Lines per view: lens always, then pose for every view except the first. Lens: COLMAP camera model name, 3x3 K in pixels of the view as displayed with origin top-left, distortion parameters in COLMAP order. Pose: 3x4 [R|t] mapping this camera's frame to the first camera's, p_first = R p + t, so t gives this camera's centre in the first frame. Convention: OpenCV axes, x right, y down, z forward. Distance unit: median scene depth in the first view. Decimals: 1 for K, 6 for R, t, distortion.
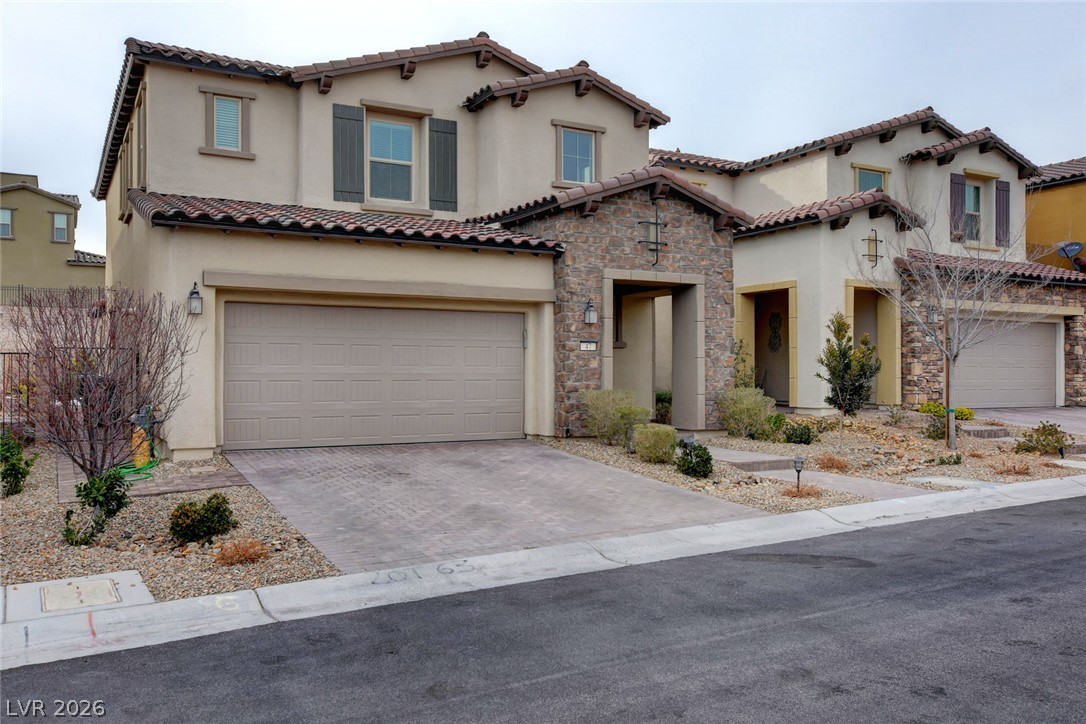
lens RADIAL K [[921.8, 0, 543.0], [0, 921.8, 362.0], [0, 0, 1]] dist [-0.033428, -0.005495]
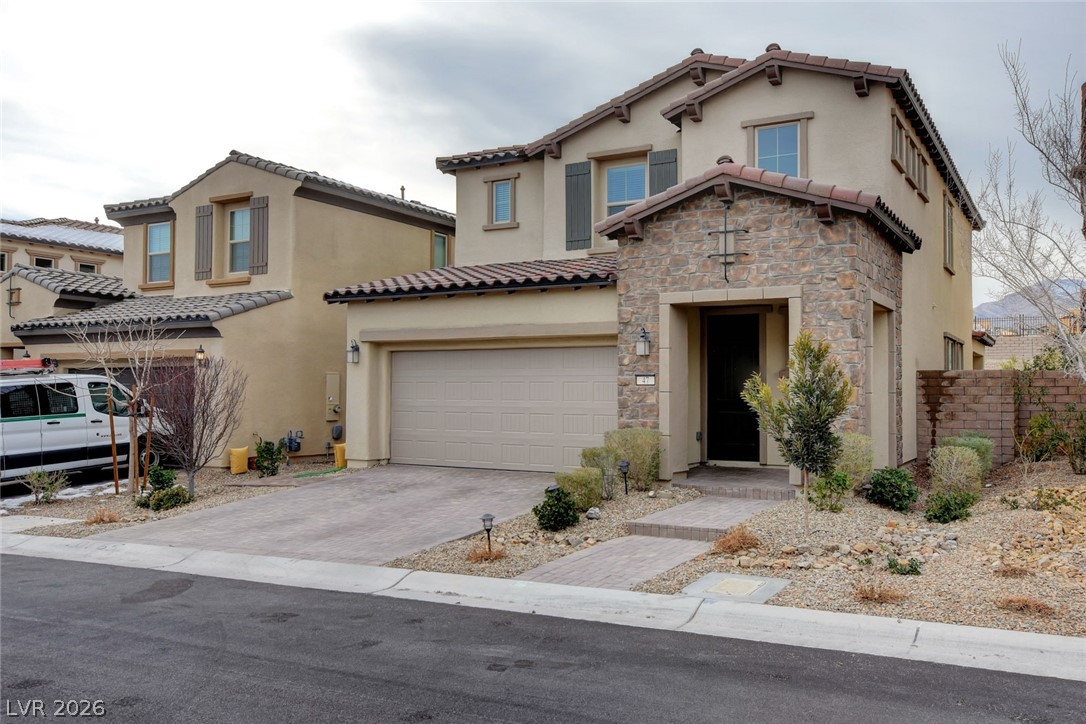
lens RADIAL K [[921.8, 0, 543.0], [0, 921.8, 362.0], [0, 0, 1]] dist [-0.033428, -0.005495]
pose [[0.485260, -0.026624, -0.873965, 0.769949], [0.006981, 0.999622, -0.026576, -0.011087], [0.874342, 0.006795, 0.485262, 0.451205]]
